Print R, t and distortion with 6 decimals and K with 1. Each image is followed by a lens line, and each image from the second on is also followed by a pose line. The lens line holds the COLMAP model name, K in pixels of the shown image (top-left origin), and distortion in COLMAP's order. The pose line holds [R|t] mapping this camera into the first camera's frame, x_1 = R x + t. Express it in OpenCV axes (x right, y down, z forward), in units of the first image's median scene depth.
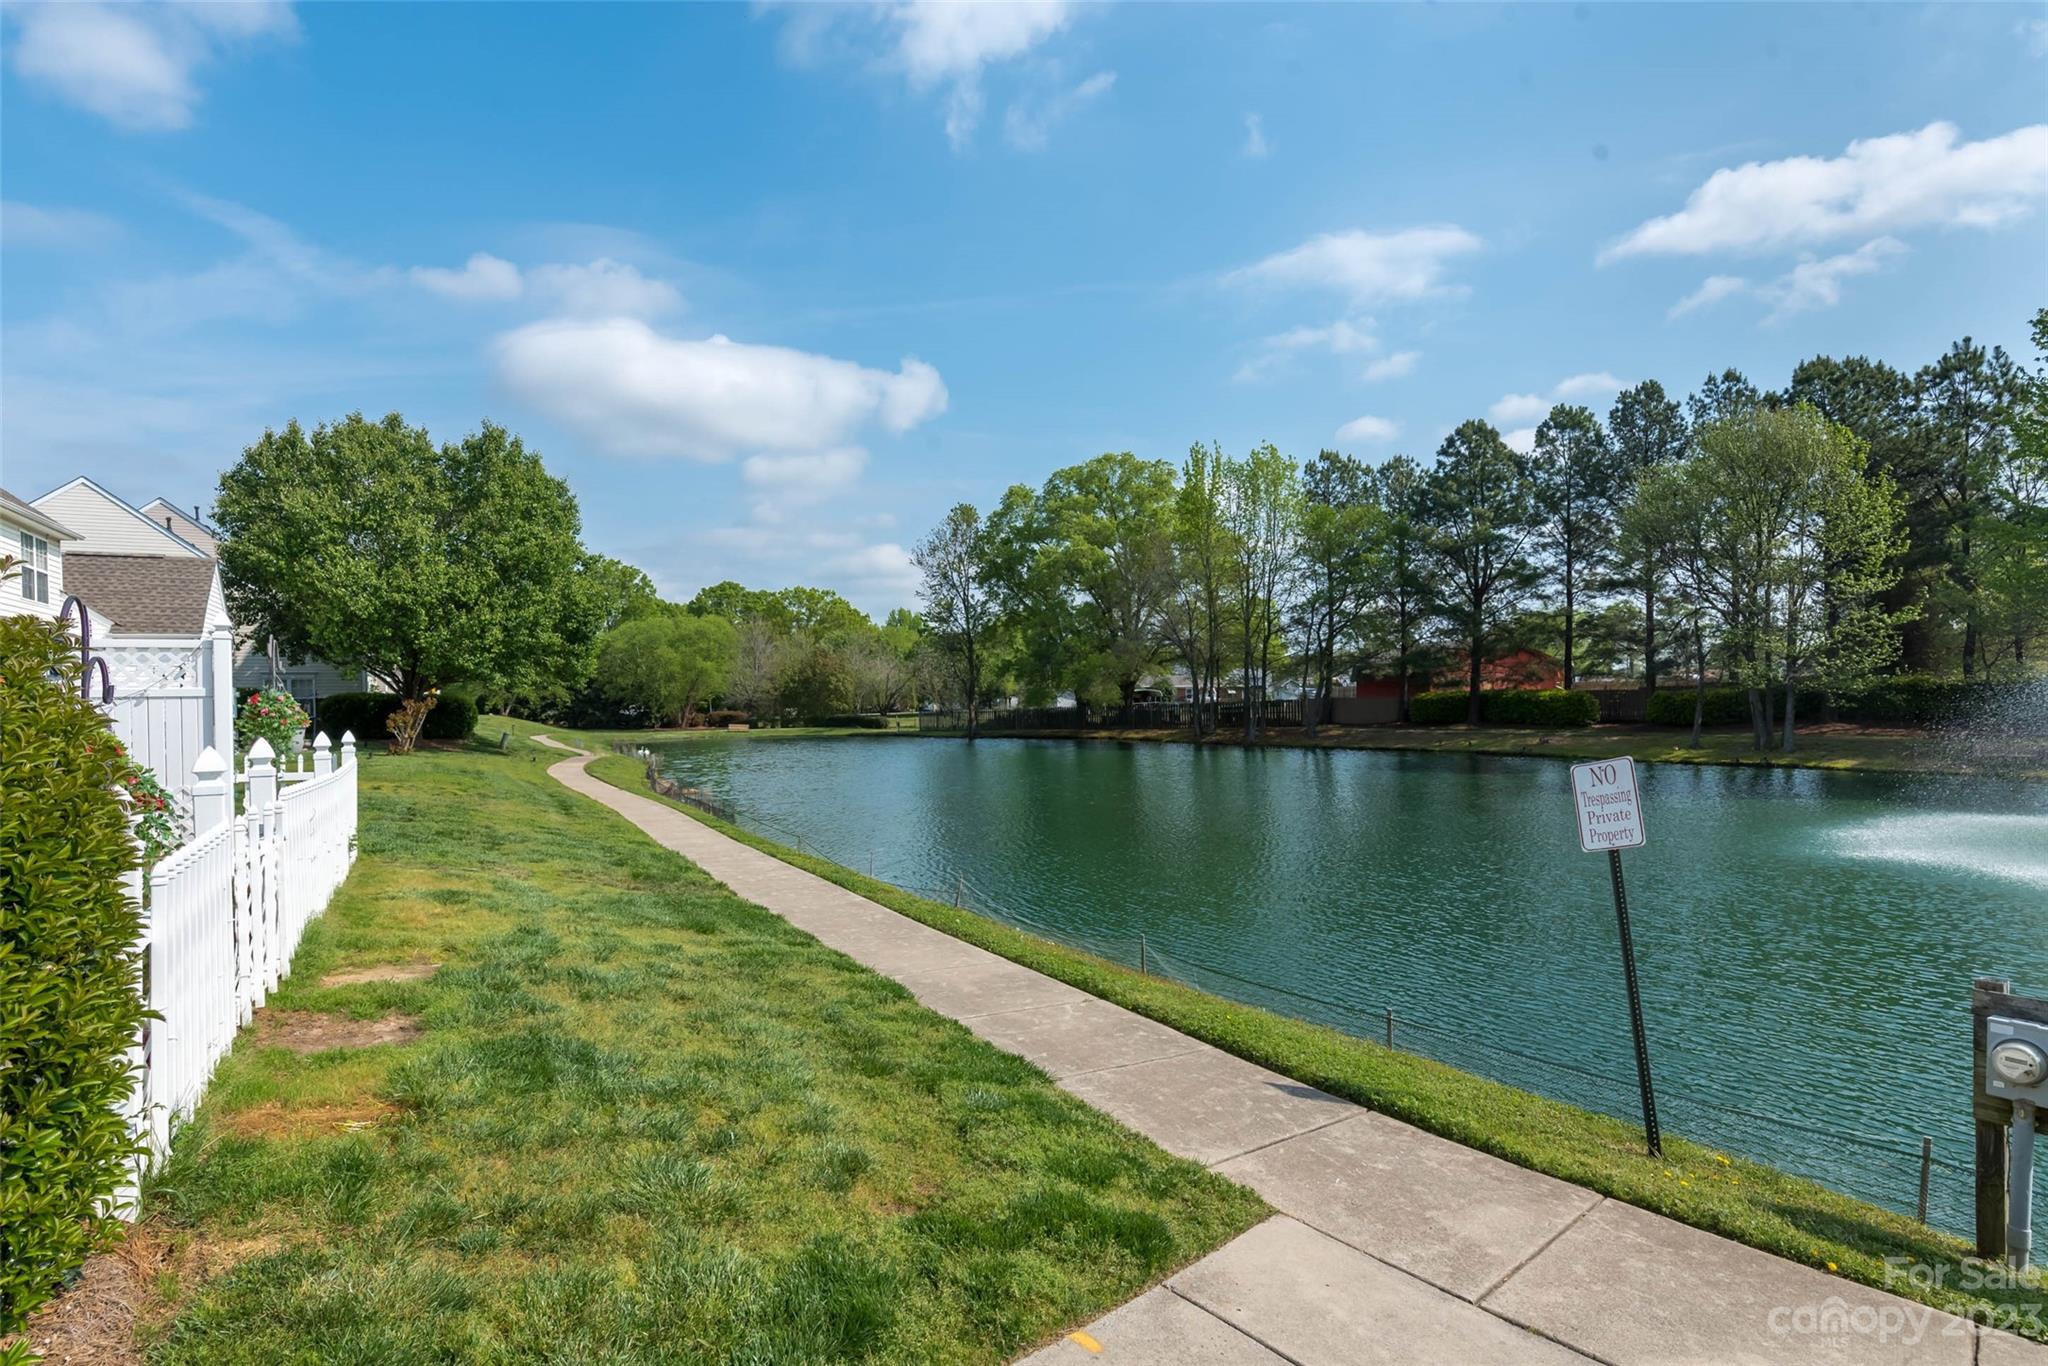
lens RADIAL K [[1067.4, 0, 1014.0], [0, 1067.4, 704.2], [0, 0, 1]] dist [-0.004722, 0.003411]
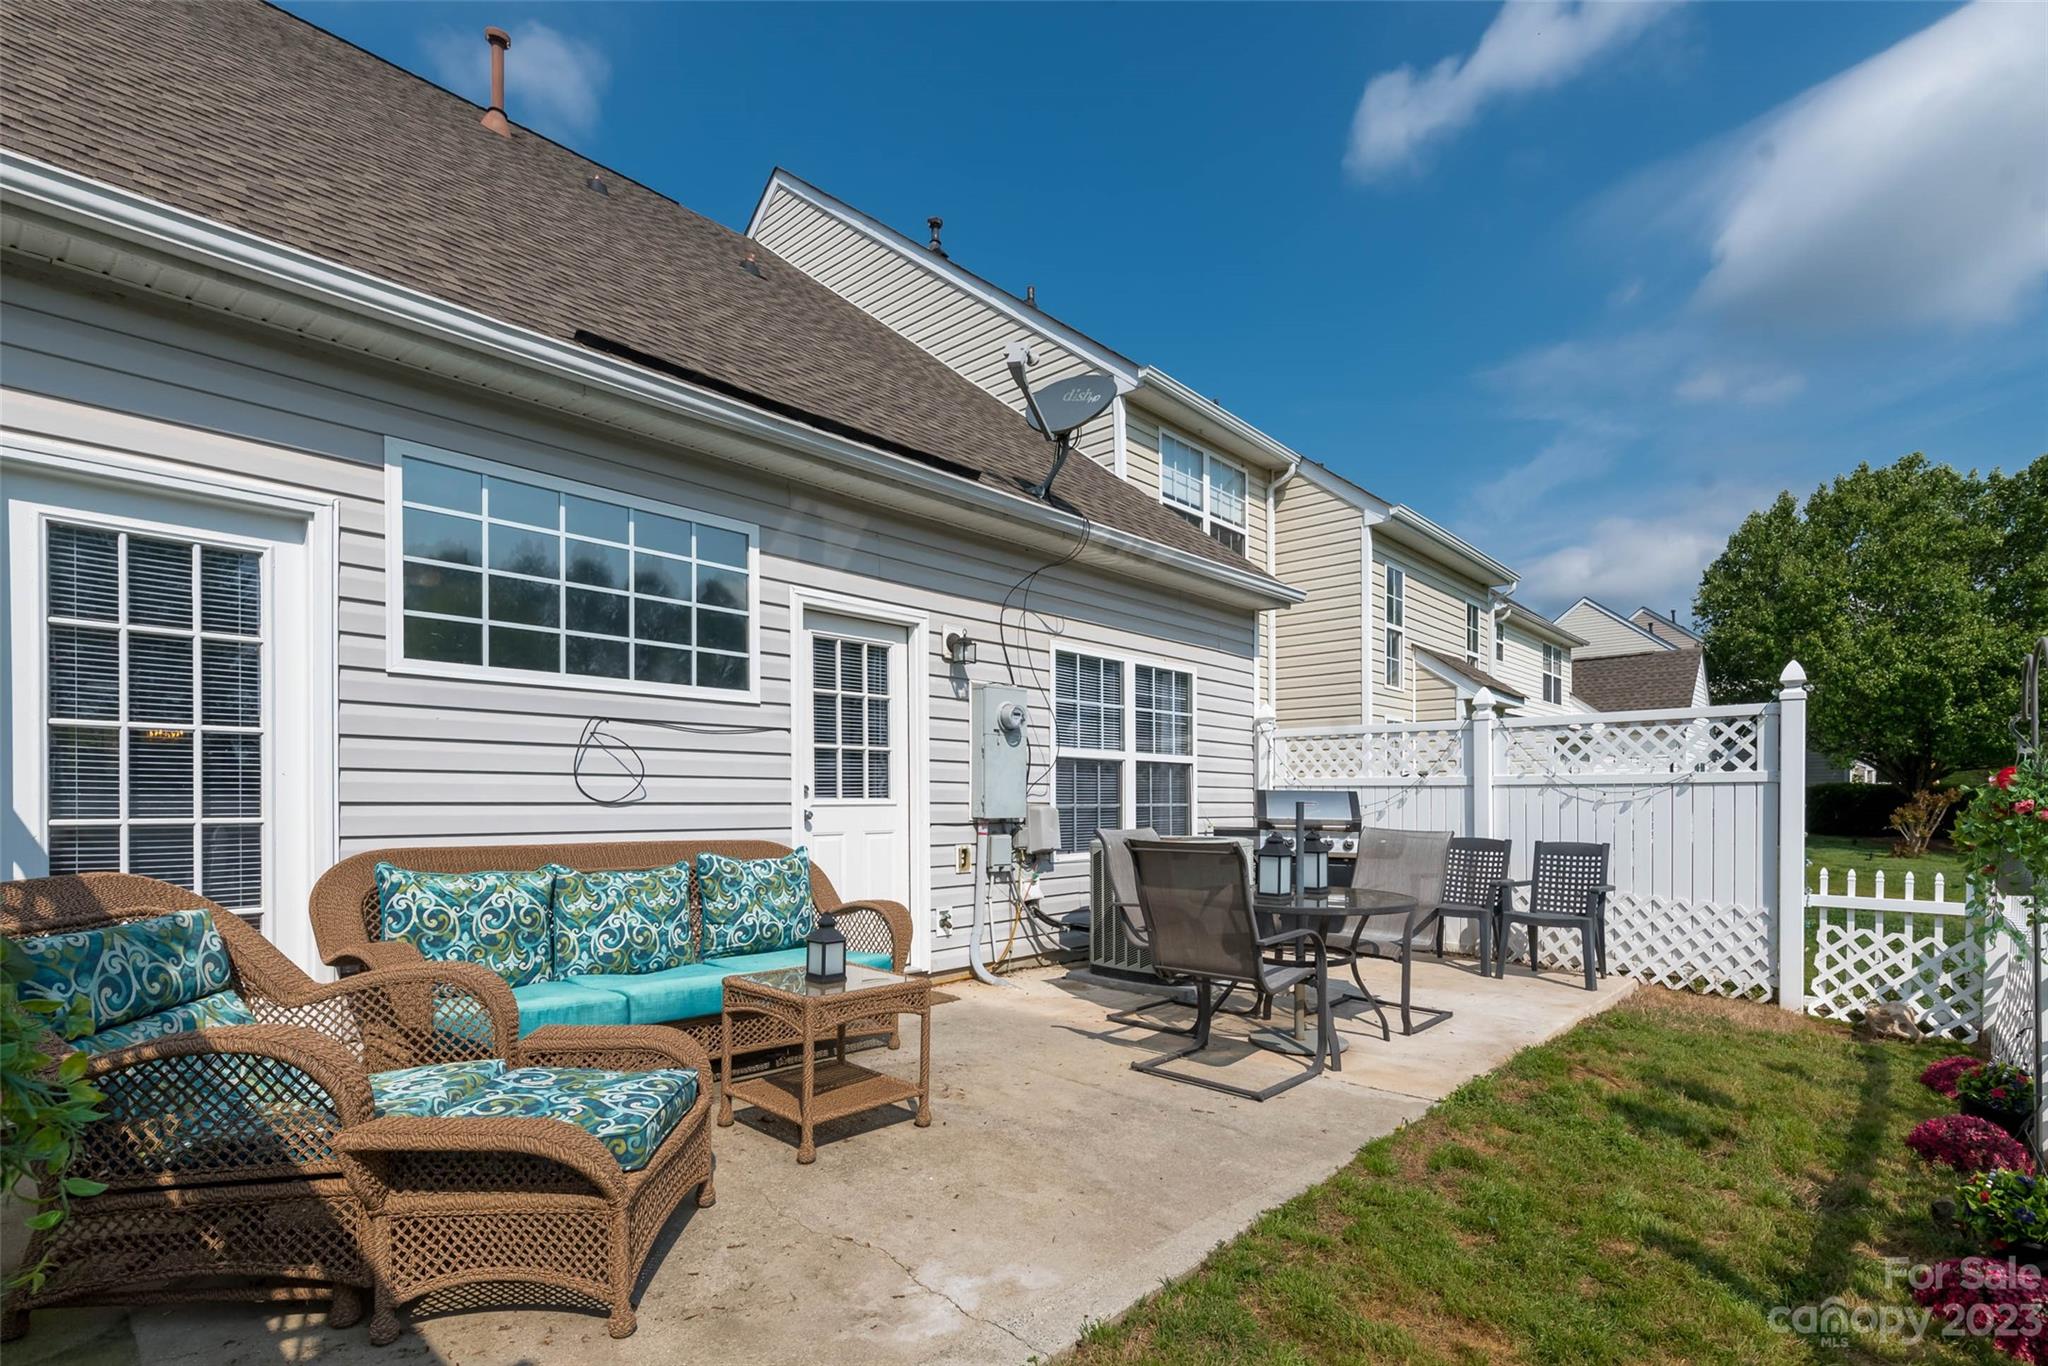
lens RADIAL K [[972.5, 0, 1021.9], [0, 972.5, 798.7], [0, 0, 1]] dist [-0.007418, 0.000468]
pose [[0.332965, 0.013043, -0.942849, -0.056914], [-0.010185, 0.999896, 0.010235, 0.000561], [0.942884, 0.006195, 0.333063, 0.053560]]
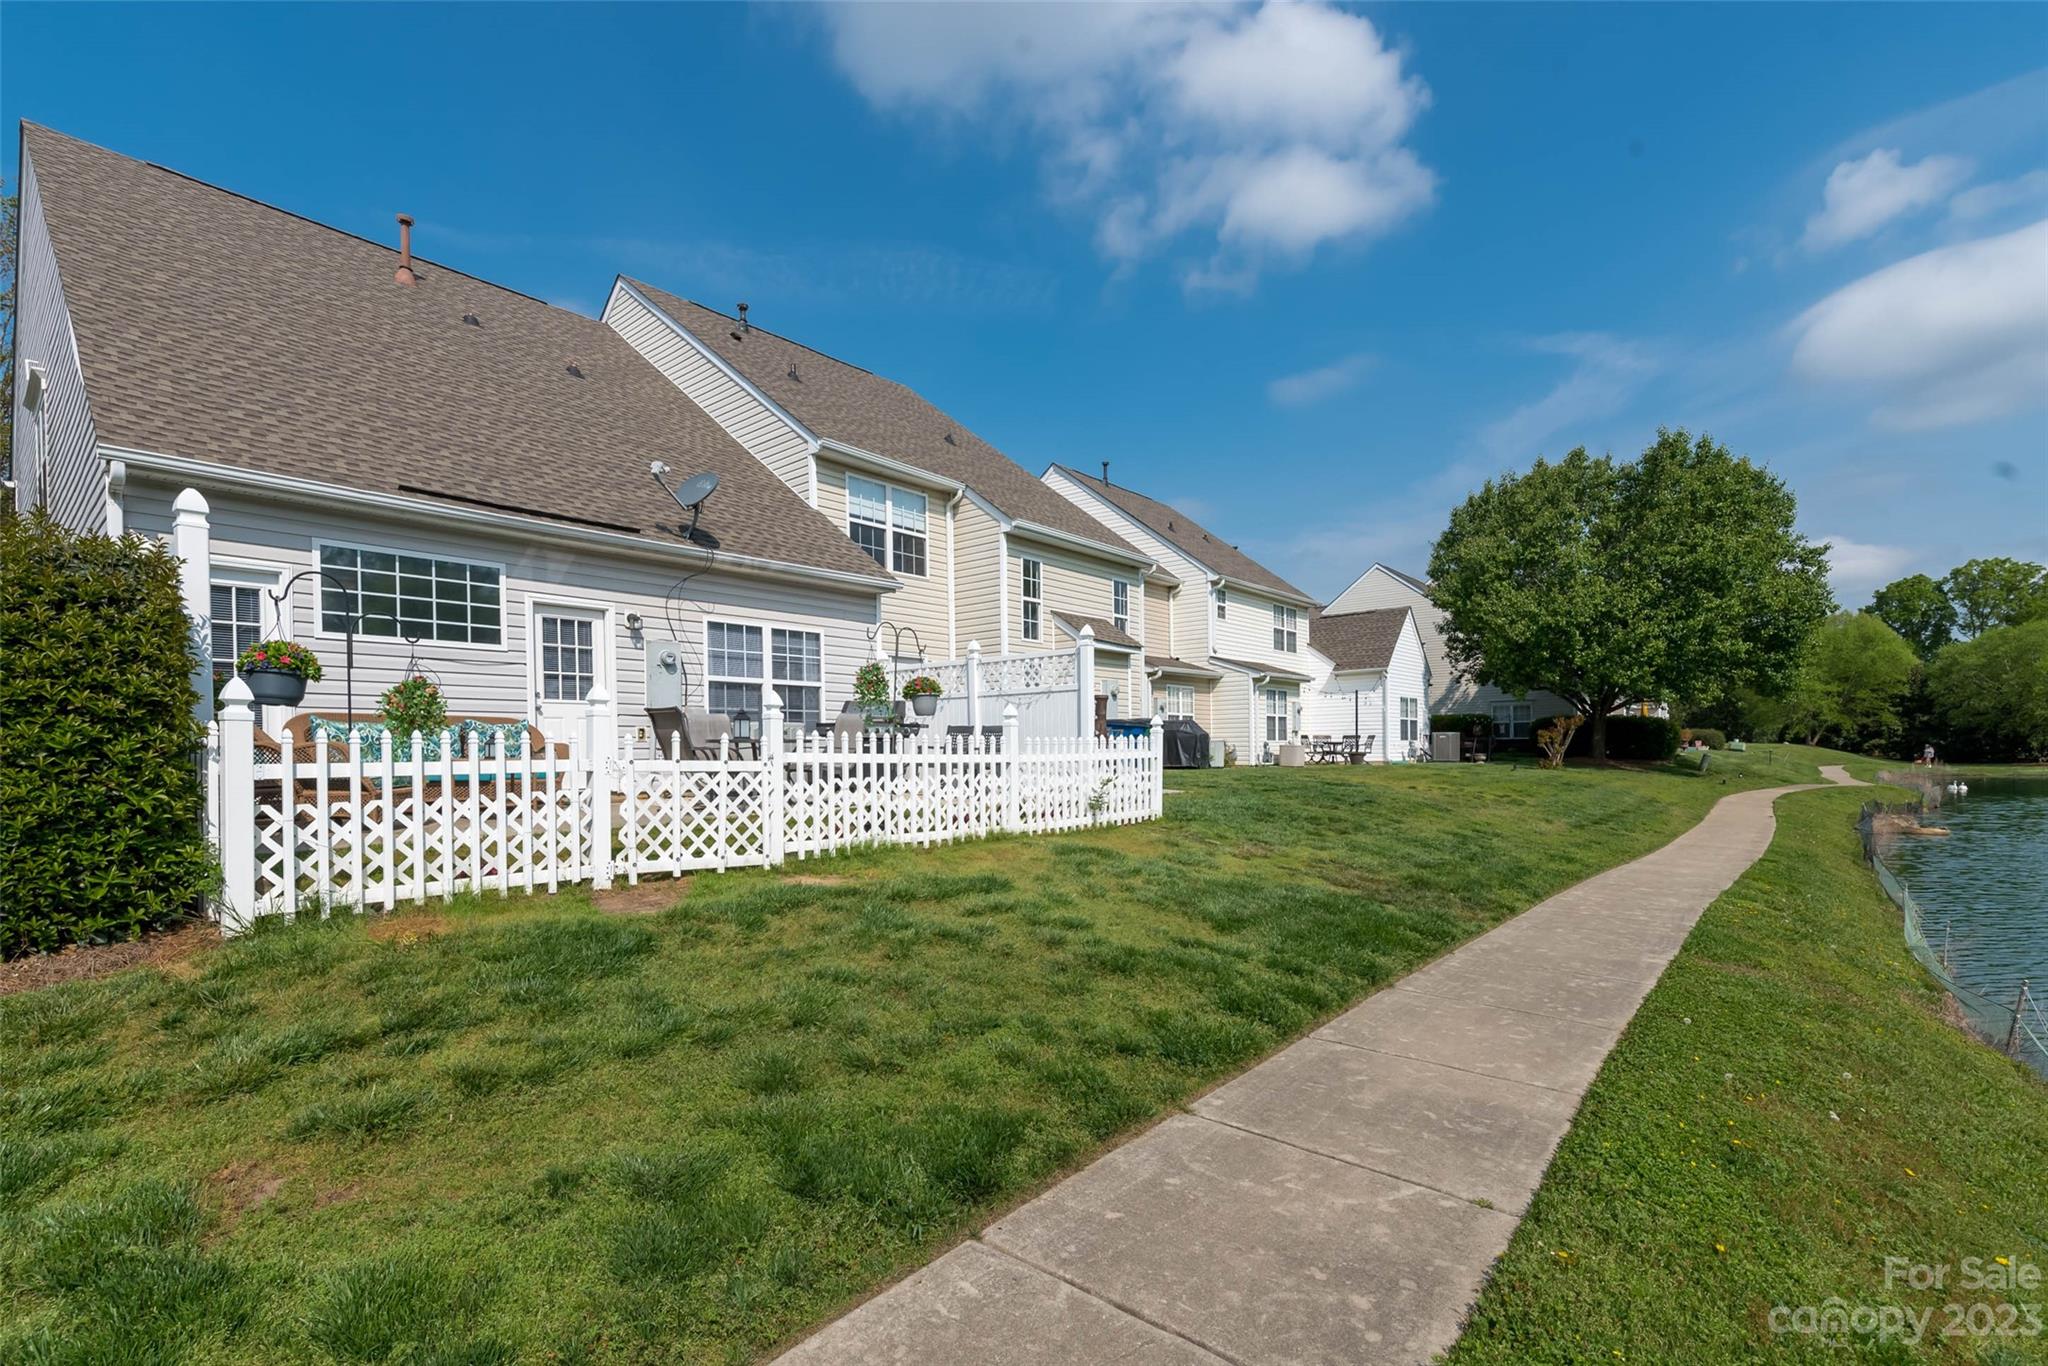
lens RADIAL K [[907.5, 0, 984.1], [0, 907.5, 749.6], [0, 0, 1]] dist [-0.000234, -0.000209]
pose [[0.346499, 0.013471, -0.937954, 0.044489], [-0.000985, 0.999902, 0.013997, 0.009243], [0.938050, -0.003926, 0.346478, 0.086239]]
